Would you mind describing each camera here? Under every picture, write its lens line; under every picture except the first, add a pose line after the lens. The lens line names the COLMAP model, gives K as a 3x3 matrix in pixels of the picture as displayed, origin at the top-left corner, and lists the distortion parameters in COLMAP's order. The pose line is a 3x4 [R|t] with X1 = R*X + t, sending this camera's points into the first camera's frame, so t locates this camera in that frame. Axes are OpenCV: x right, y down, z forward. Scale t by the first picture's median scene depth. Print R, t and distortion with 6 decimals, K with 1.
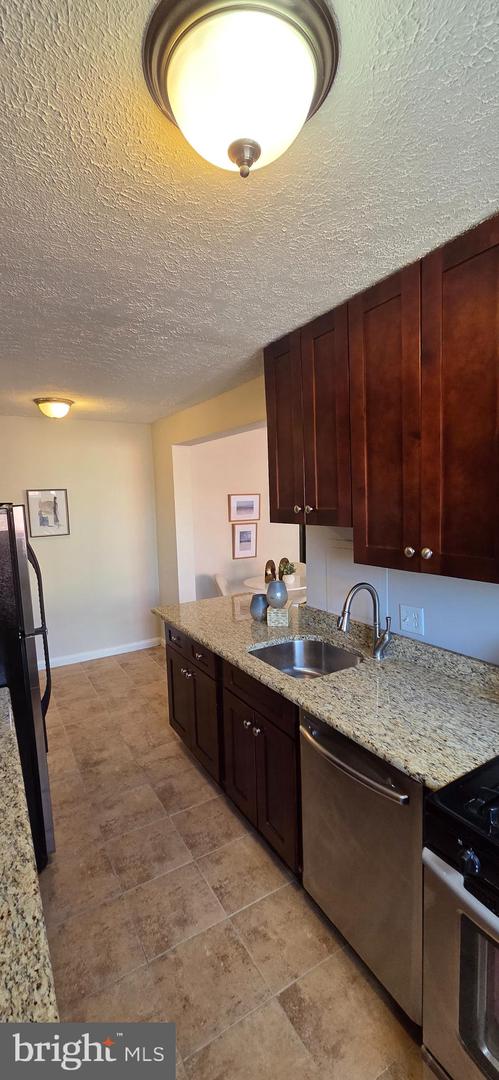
lens RADIAL K [[439.8, 0, 248.4], [0, 439.8, 539.1], [0, 0, 1]] dist [0.003845, -0.002177]
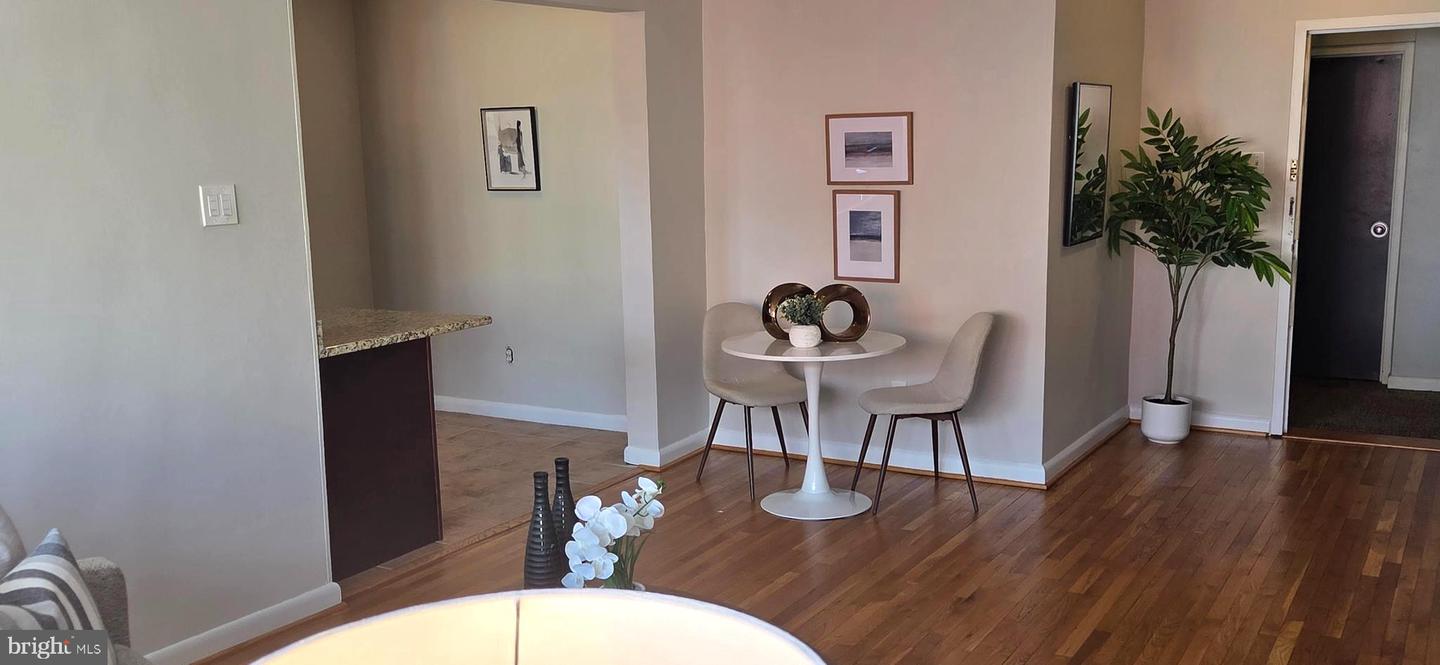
lens RADIAL K [[1288.6, 0, 710.6], [0, 1288.6, 352.8], [0, 0, 1]] dist [0.063961, -0.064069]
pose [[0.469609, 0.162285, -0.867831, 1.683070], [-0.075699, 0.986742, 0.143559, -0.085889], [0.879623, -0.001723, 0.475668, 0.620980]]
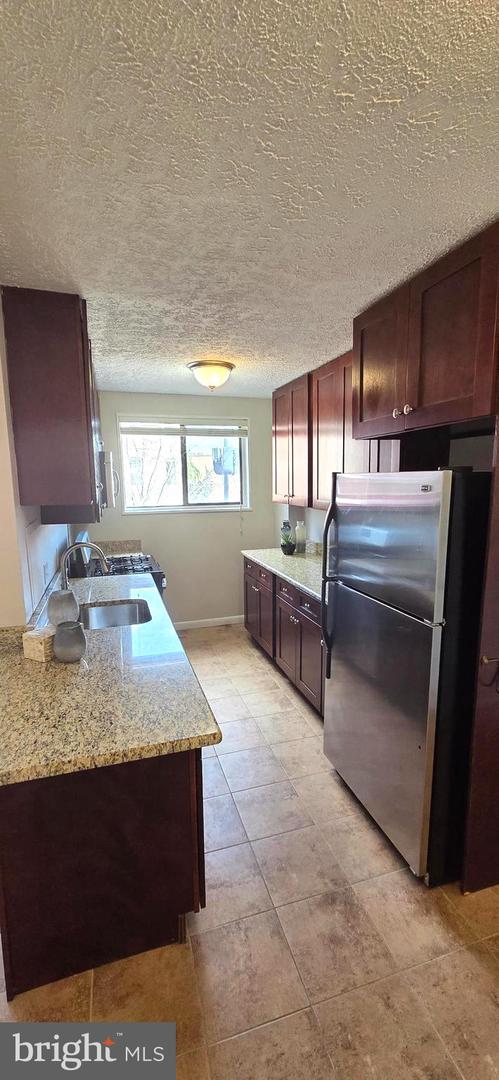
lens RADIAL K [[439.8, 0, 251.4], [0, 439.8, 541.2], [0, 0, 1]] dist [0.003845, -0.002177]
pose [[-0.970855, 0.003879, 0.239635, -0.362681], [0.060126, 0.971835, 0.227863, -0.116840], [-0.232002, 0.235630, -0.943744, 1.395735]]
